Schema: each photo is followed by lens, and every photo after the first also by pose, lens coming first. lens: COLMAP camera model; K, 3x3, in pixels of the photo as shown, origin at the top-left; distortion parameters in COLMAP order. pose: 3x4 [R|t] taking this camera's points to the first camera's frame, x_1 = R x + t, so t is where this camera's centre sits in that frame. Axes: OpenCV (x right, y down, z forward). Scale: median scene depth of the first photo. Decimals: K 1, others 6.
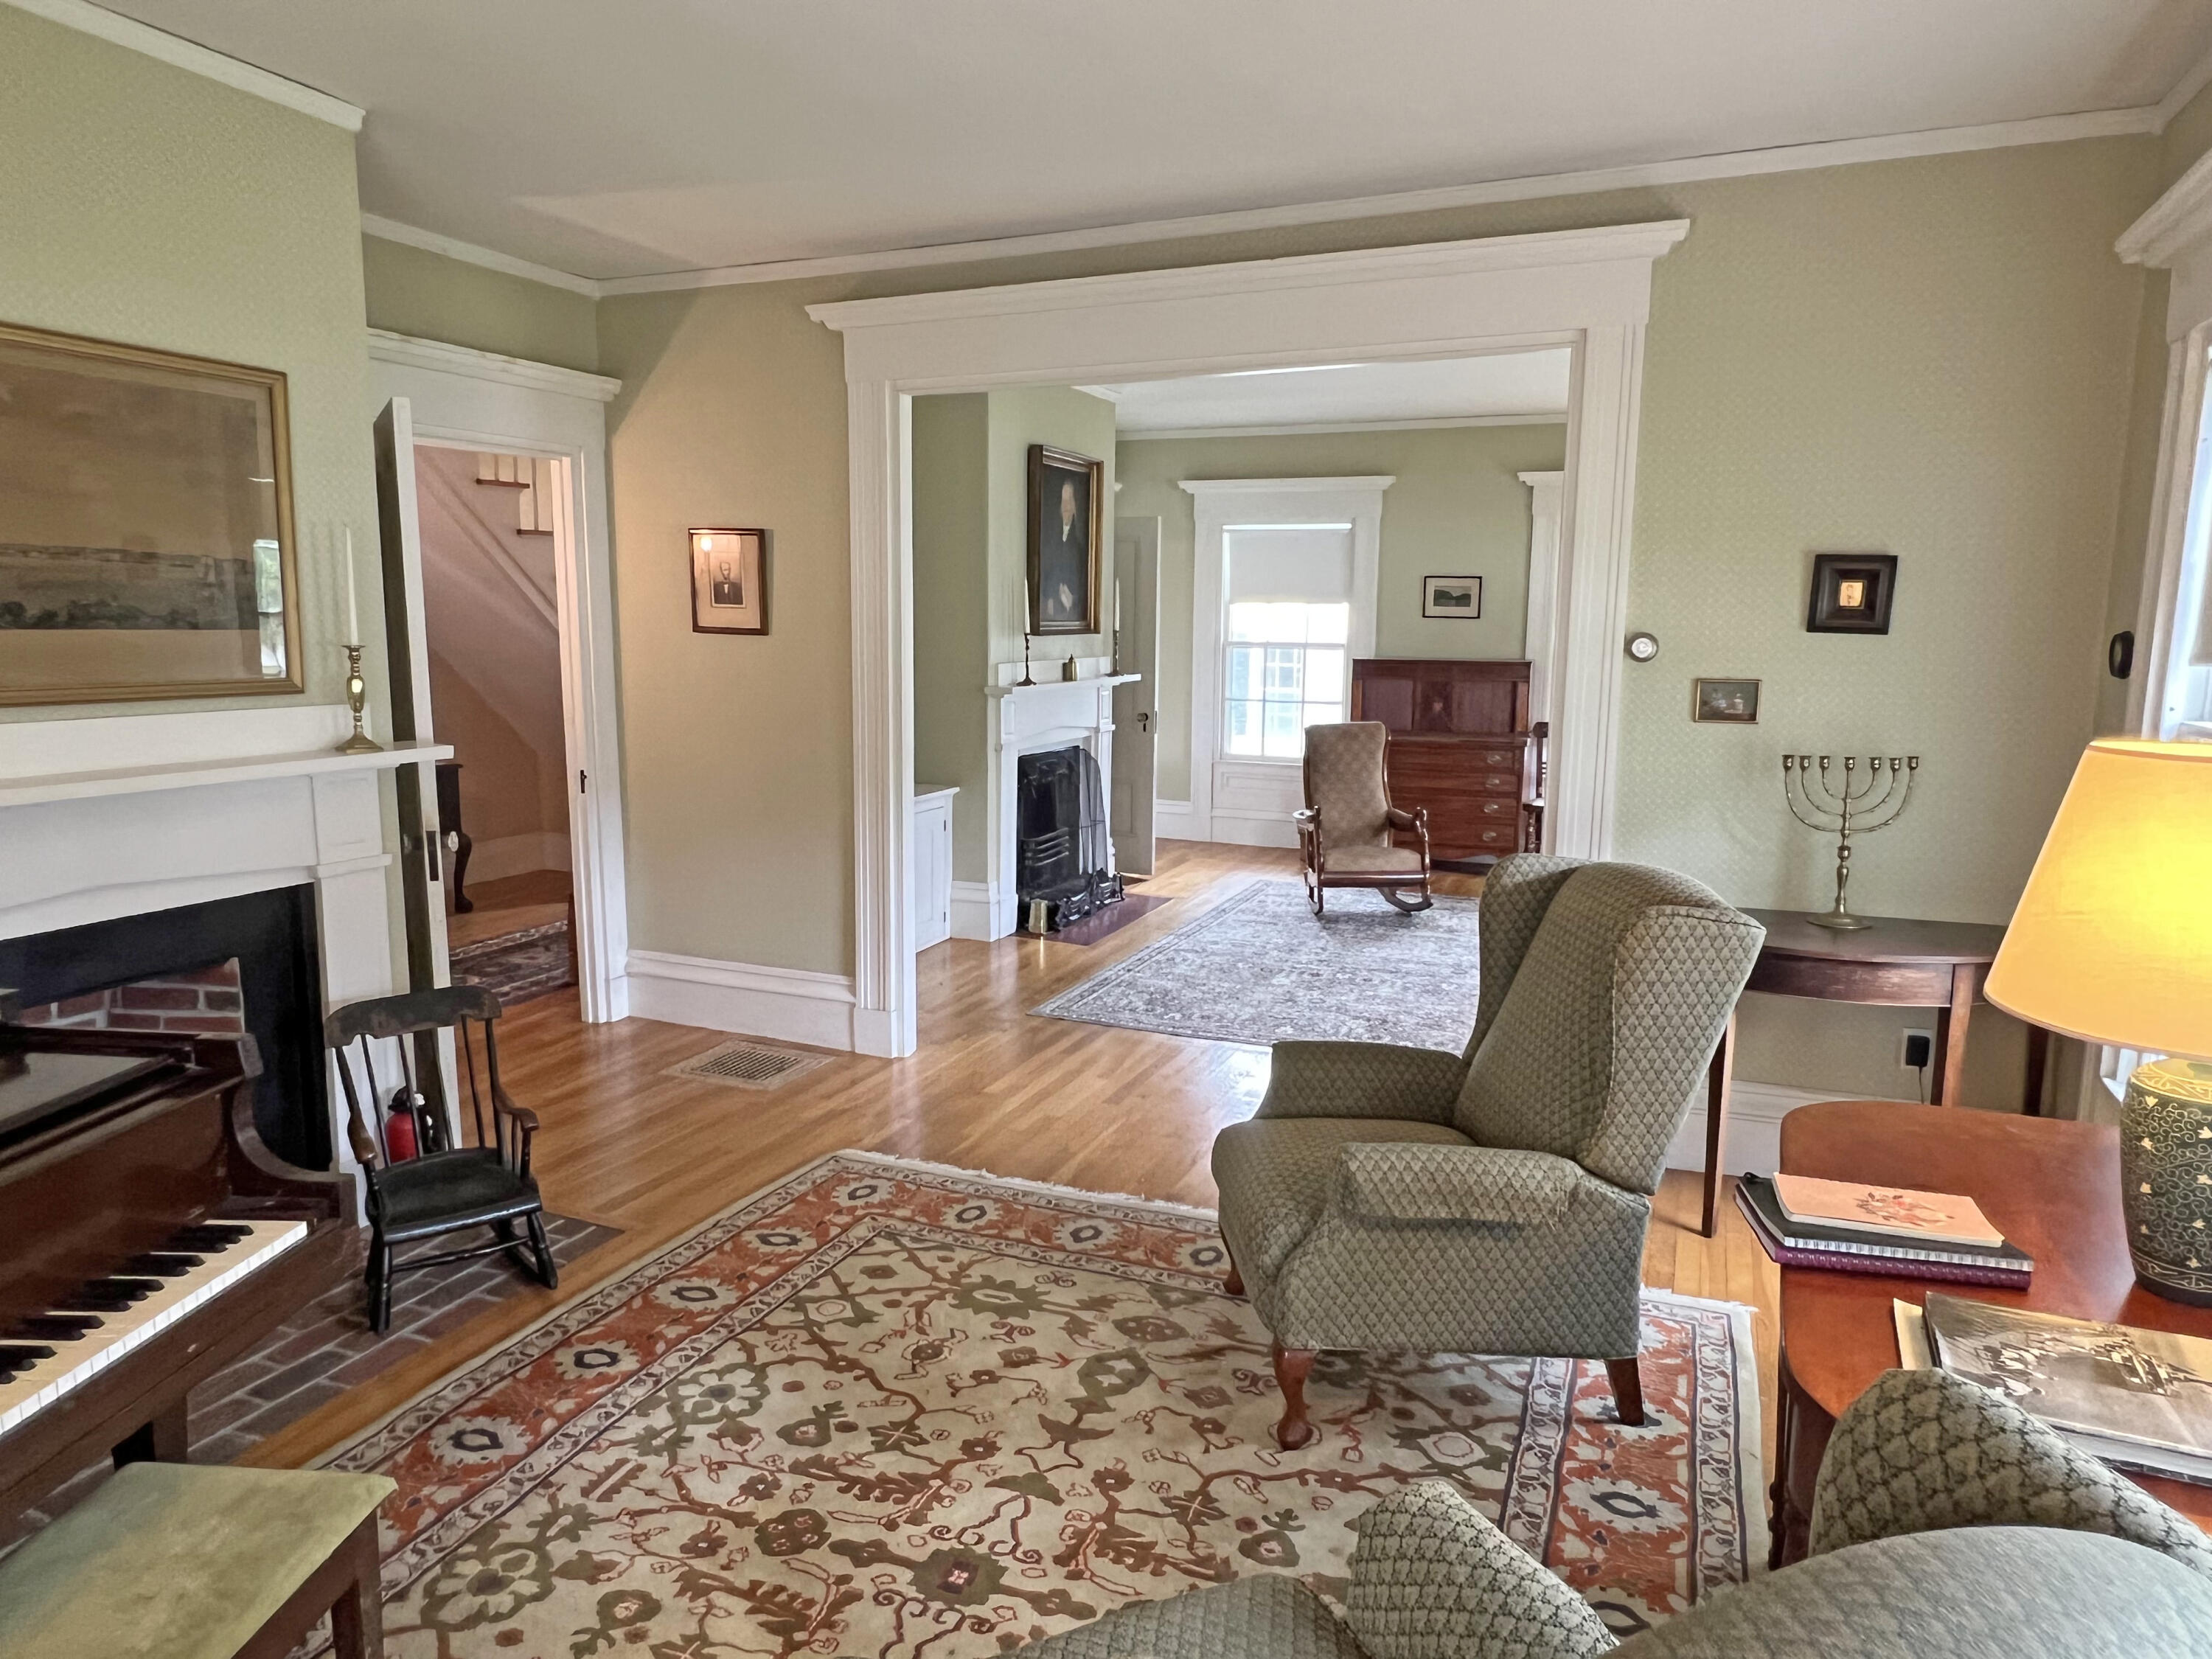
lens RADIAL K [[1422.6, 0, 1103.8], [0, 1422.6, 831.5], [0, 0, 1]] dist [-0.008874, 0.000750]
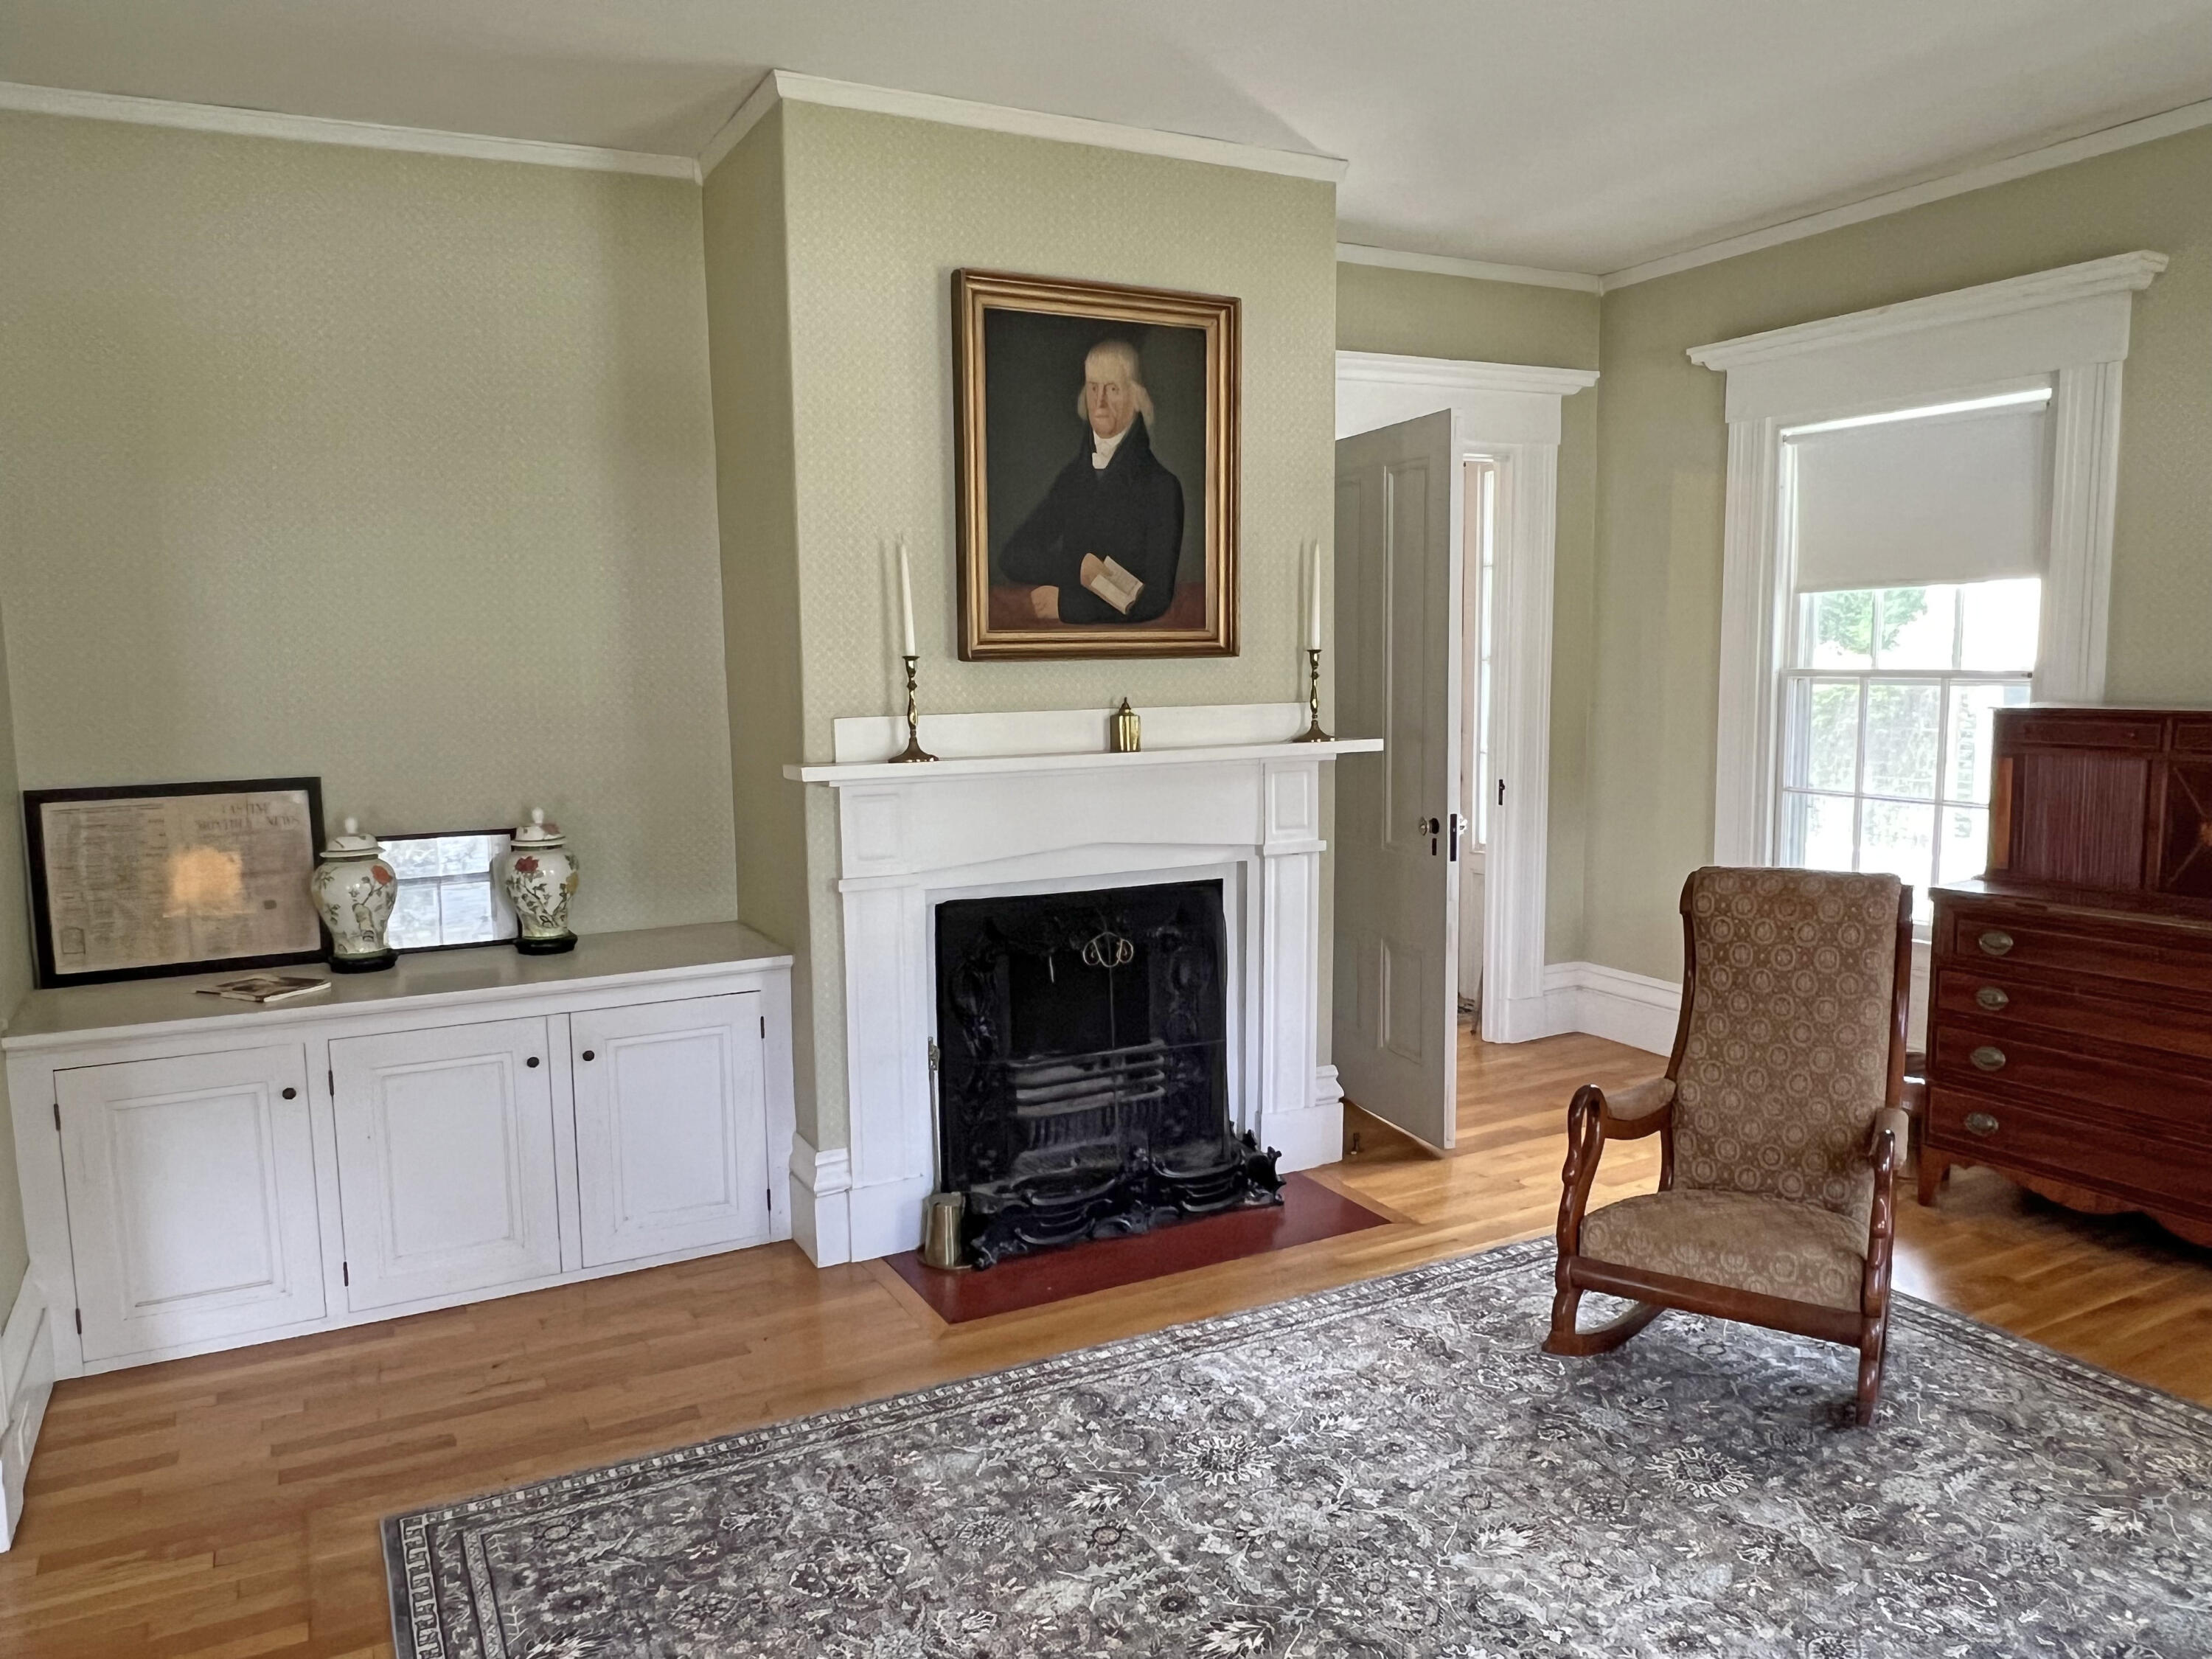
lens RADIAL K [[1570.2, 0, 1108.4], [0, 1570.2, 831.4], [0, 0, 1]] dist [0.010414, 0.001194]
pose [[0.776629, 0.058239, -0.627261, 0.622829], [-0.079411, 0.996825, -0.005770, -0.147288], [0.624934, 0.054292, 0.778788, 1.134592]]
